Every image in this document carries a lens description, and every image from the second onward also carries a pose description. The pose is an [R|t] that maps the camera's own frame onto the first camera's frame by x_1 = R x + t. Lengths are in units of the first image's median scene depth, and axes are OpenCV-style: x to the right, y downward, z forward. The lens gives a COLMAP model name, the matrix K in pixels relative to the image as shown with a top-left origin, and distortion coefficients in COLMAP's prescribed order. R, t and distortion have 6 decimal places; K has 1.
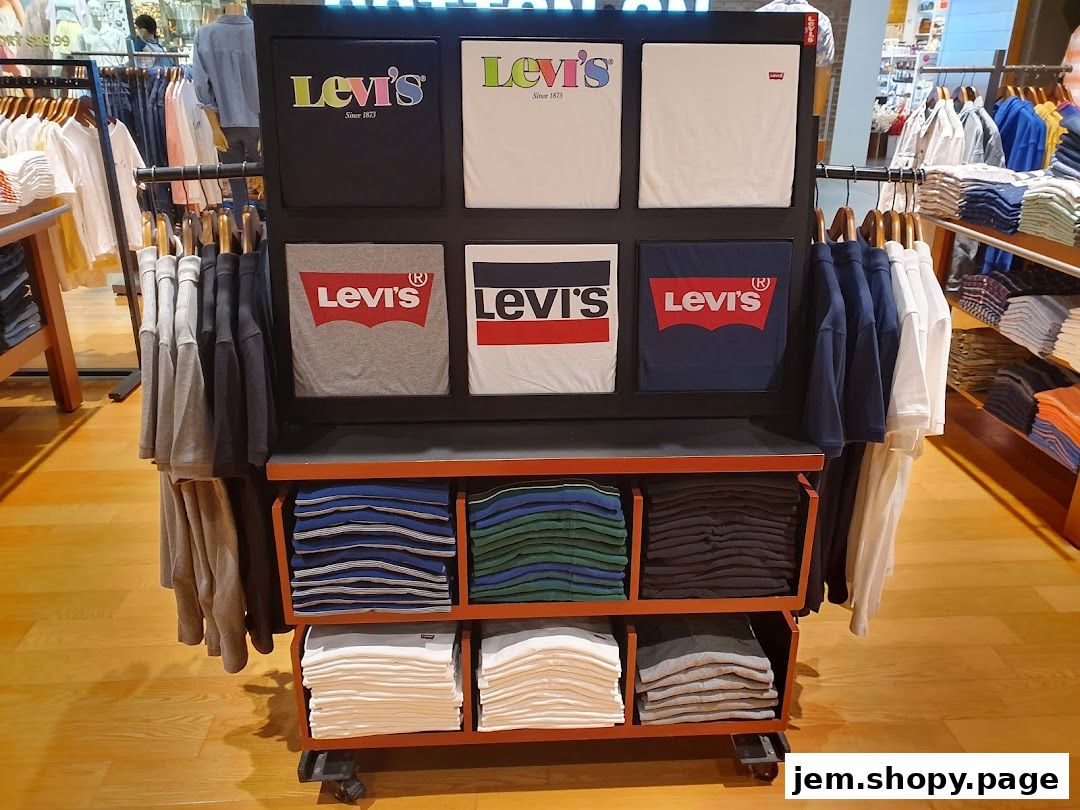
lens RADIAL K [[874.7, 0, 540.0], [0, 874.7, 405.0], [0, 0, 1]] dist [0.054217, -0.040352]
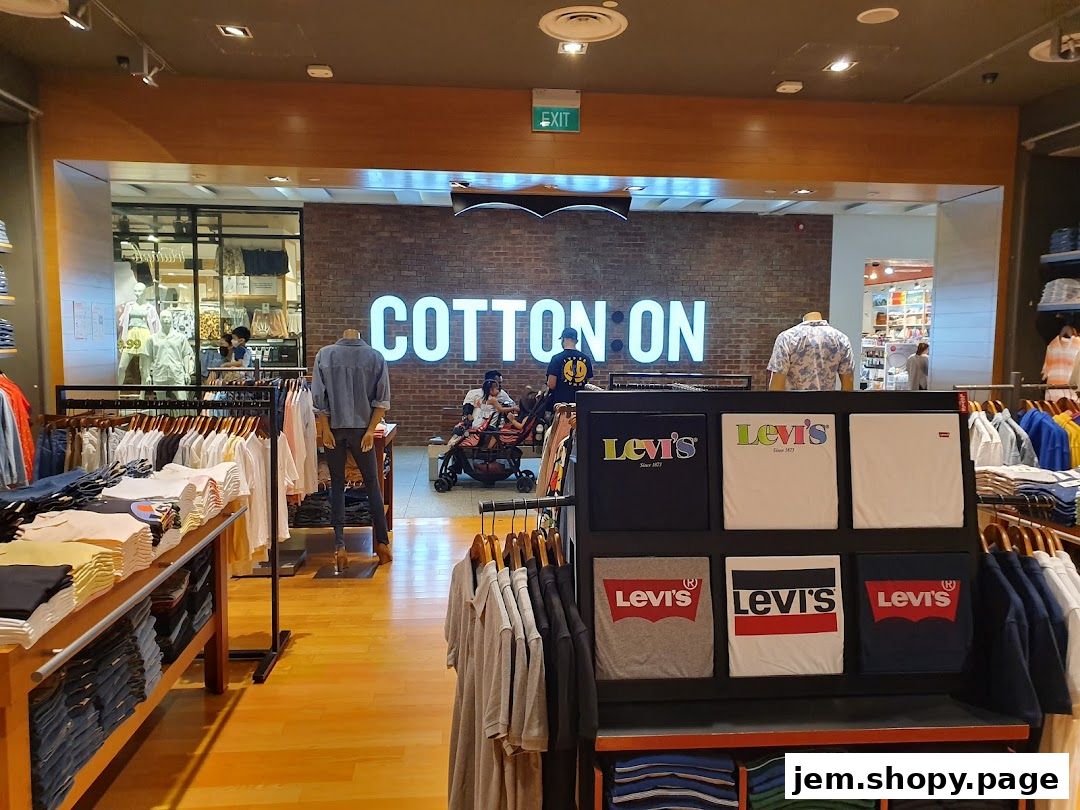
lens RADIAL K [[866.3, 0, 540.0], [0, 866.3, 405.0], [0, 0, 1]] dist [0.047490, -0.058292]
pose [[0.999864, -0.007414, 0.014713, -0.374015], [0.011468, 0.954362, -0.298431, -0.013822], [-0.011829, 0.298559, 0.954318, -0.306320]]
